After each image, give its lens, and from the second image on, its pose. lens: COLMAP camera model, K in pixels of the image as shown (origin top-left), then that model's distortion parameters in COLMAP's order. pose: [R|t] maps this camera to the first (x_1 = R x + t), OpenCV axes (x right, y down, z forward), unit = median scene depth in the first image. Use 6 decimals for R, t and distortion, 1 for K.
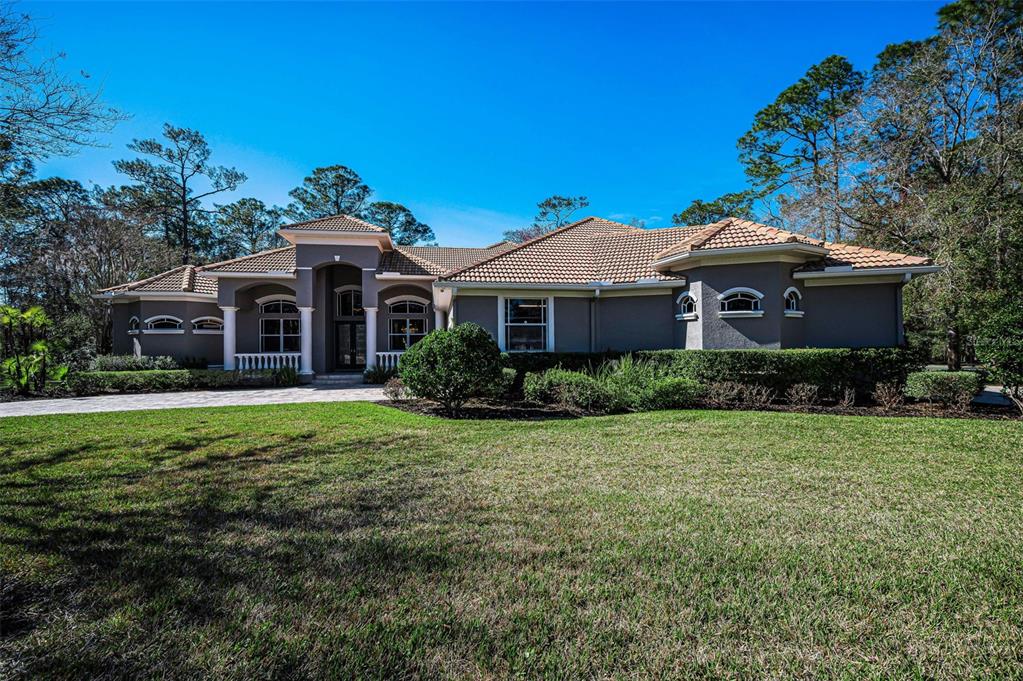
lens RADIAL K [[426.9, 0, 511.5], [0, 426.9, 340.5], [0, 0, 1]] dist [-0.003630, -0.000370]
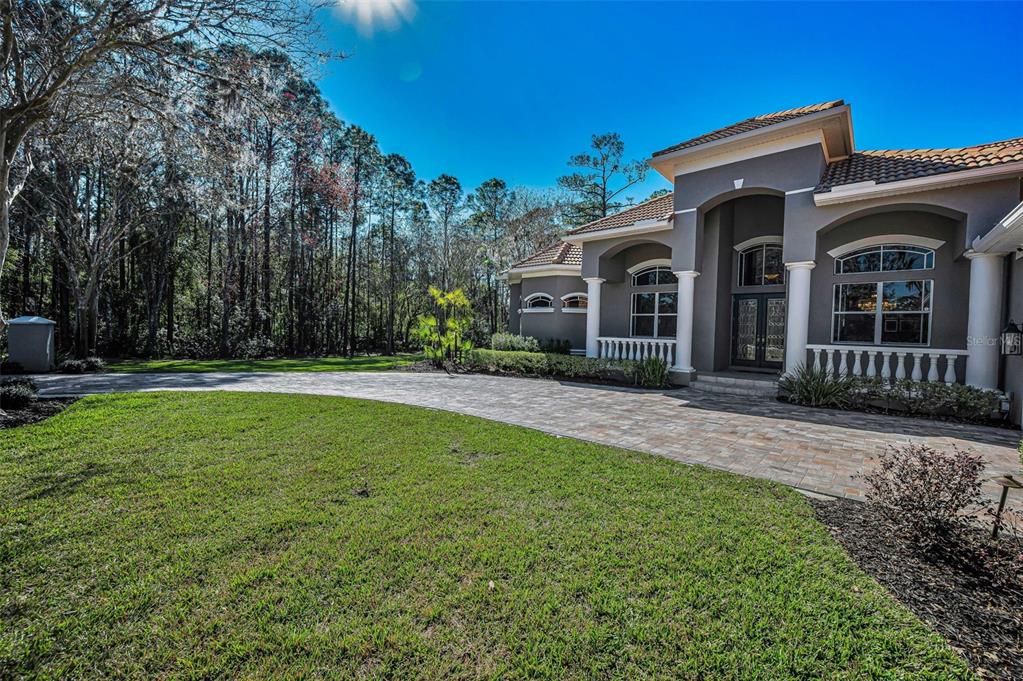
lens RADIAL K [[406.3, 0, 519.2], [0, 406.3, 341.8], [0, 0, 1]] dist [-0.001181, -0.000021]
pose [[0.622150, 0.046062, -0.781542, -0.146233], [-0.026014, 0.998933, 0.038166, 0.014381], [0.782466, -0.003414, 0.622684, 0.407038]]
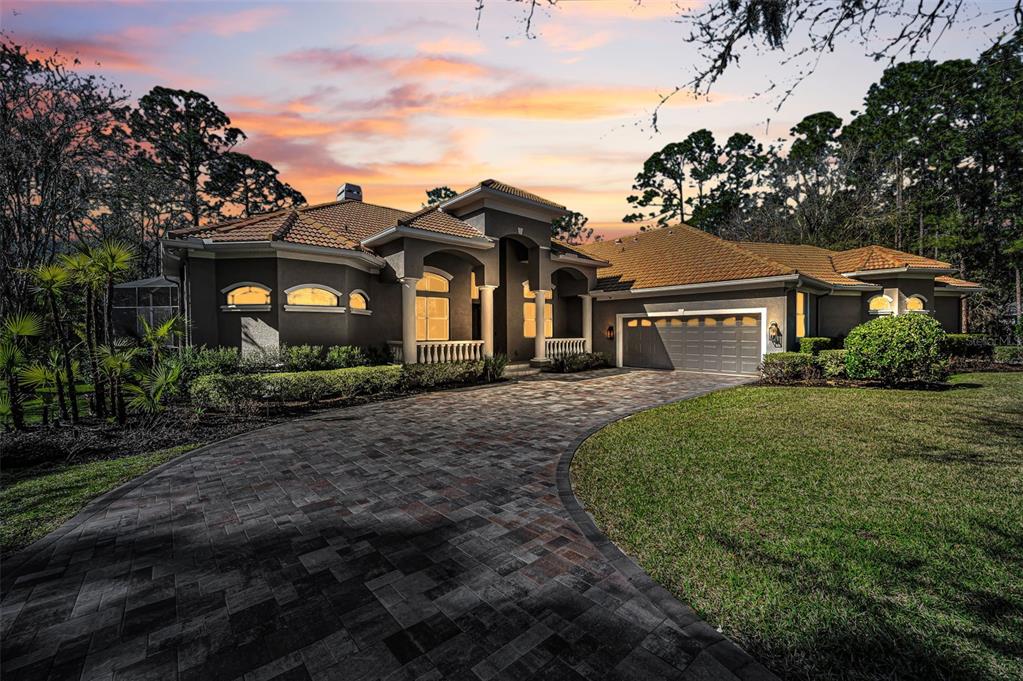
lens RADIAL K [[394.2, 0, 511.5], [0, 394.2, 340.5], [0, 0, 1]] dist [-0.001920, -0.000021]
pose [[0.858411, -0.007779, 0.512904, -0.841718], [-0.008054, 0.999557, 0.028639, 0.007224], [-0.512900, -0.028715, 0.857968, 0.315350]]
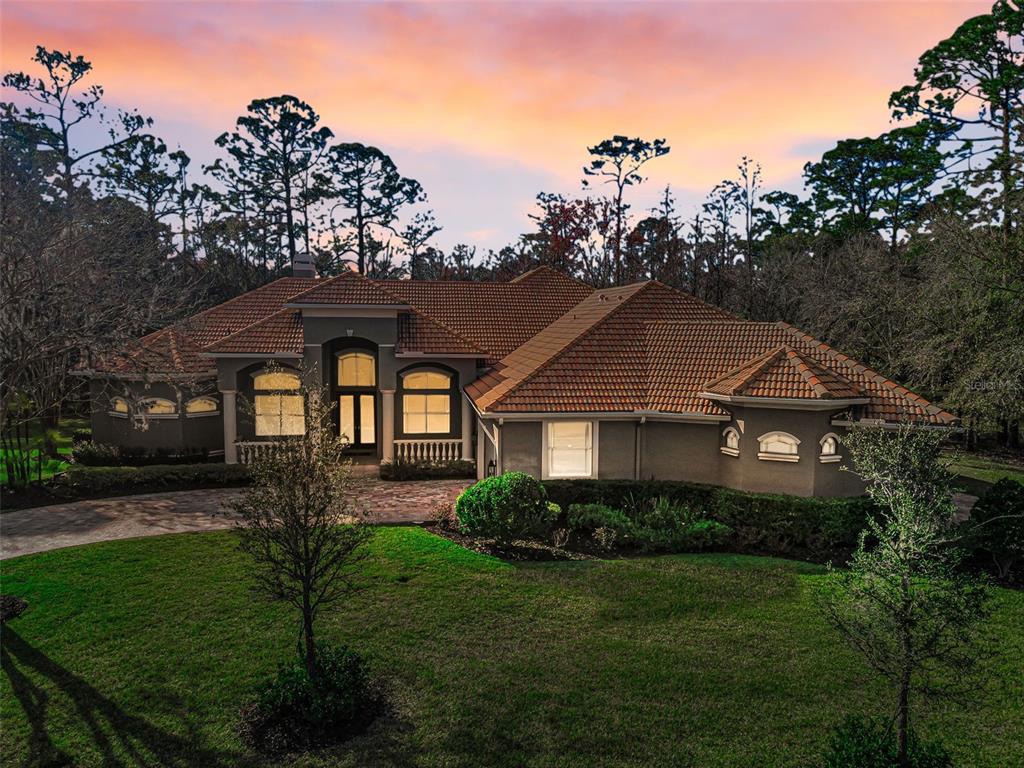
lens RADIAL K [[733.4, 0, 512.0], [0, 733.4, 384.0], [0, 0, 1]] dist [0.032782, 0.000785]
pose [[0.999211, 0.019759, -0.034462, -0.030880], [-0.016582, 0.995790, 0.090153, -0.229950], [0.036099, -0.089510, 0.995332, -0.467712]]
